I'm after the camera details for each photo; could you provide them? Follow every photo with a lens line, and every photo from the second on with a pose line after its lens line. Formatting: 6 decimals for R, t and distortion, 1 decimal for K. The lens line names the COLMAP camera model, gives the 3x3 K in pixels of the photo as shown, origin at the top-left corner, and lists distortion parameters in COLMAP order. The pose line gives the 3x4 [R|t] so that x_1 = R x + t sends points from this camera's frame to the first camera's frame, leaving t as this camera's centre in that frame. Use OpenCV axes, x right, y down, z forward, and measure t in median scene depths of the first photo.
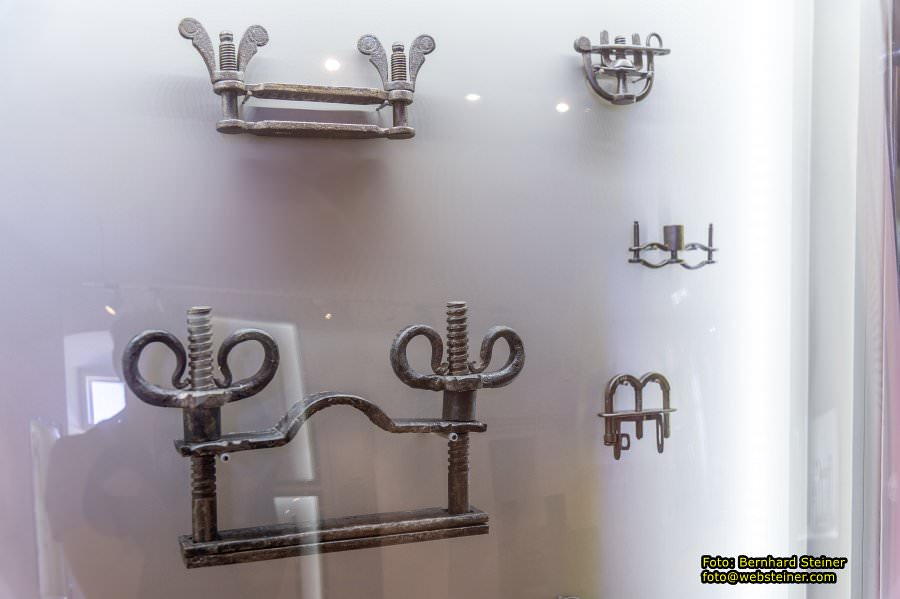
lens RADIAL K [[1000.2, 0, 450.0], [0, 1000.2, 299.5], [0, 0, 1]] dist [0.012463, -0.003637]
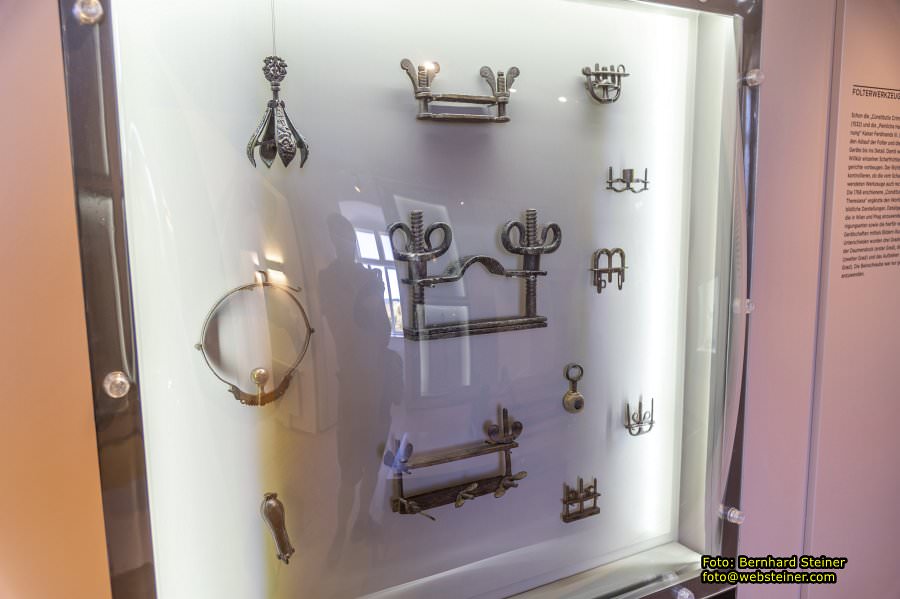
lens RADIAL K [[779.3, 0, 450.0], [0, 779.3, 299.5], [0, 0, 1]] dist [-0.000528, -0.002206]
pose [[0.990535, -0.018908, 0.135950, -0.352622], [0.005949, 0.995449, 0.095109, 0.032142], [-0.137130, -0.093400, 0.986140, -0.474436]]
